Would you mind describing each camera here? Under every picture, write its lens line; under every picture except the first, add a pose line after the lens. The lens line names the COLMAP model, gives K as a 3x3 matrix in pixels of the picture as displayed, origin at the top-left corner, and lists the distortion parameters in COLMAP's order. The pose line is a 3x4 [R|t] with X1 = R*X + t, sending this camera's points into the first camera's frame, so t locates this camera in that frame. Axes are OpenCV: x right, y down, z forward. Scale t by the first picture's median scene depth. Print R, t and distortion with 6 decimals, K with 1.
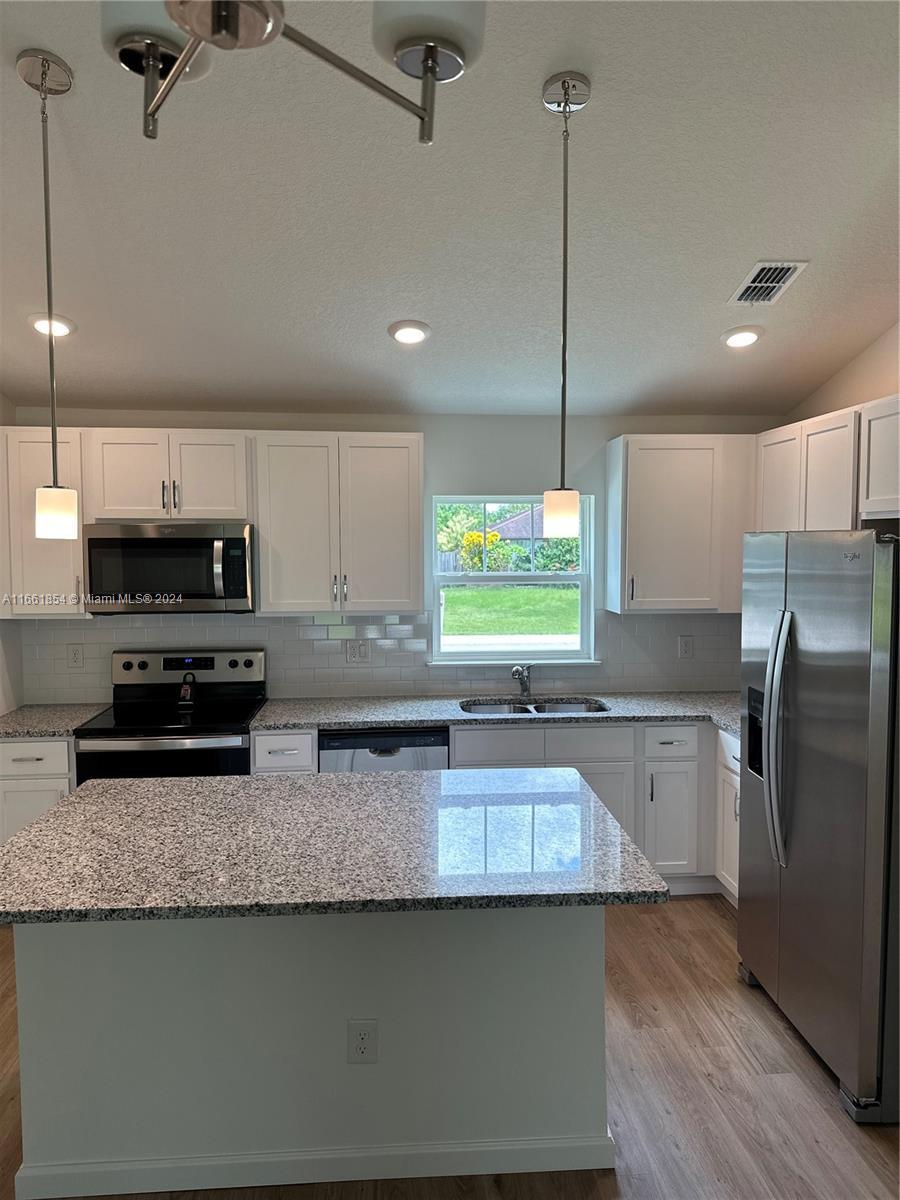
lens RADIAL K [[855.3, 0, 450.0], [0, 855.3, 600.0], [0, 0, 1]] dist [0.071157, -0.001646]
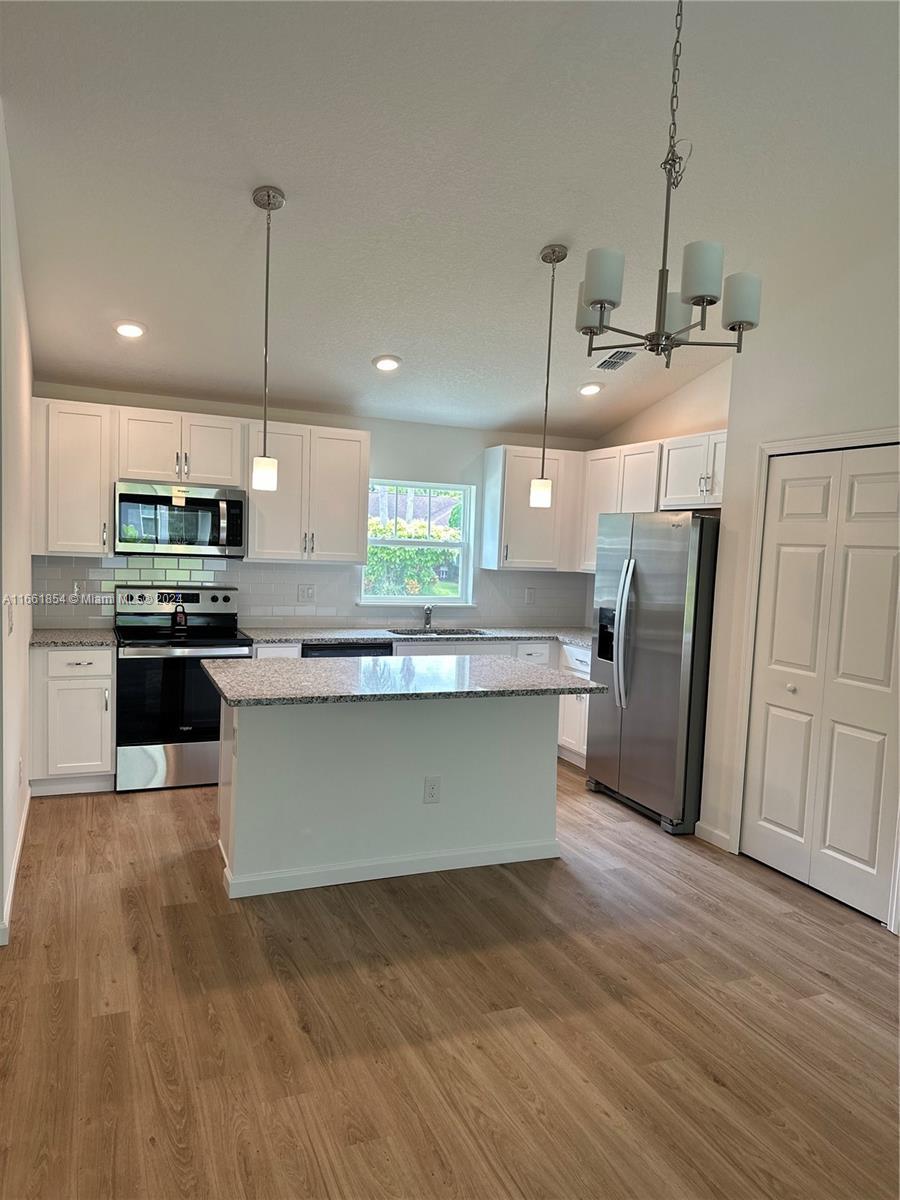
lens RADIAL K [[843.0, 0, 450.0], [0, 843.0, 600.0], [0, 0, 1]] dist [0.180456, -0.001122]
pose [[0.949643, 0.019325, 0.312738, -0.342157], [-0.021495, 0.999763, 0.003491, 0.068603], [-0.312597, -0.010037, 0.949833, -0.347778]]
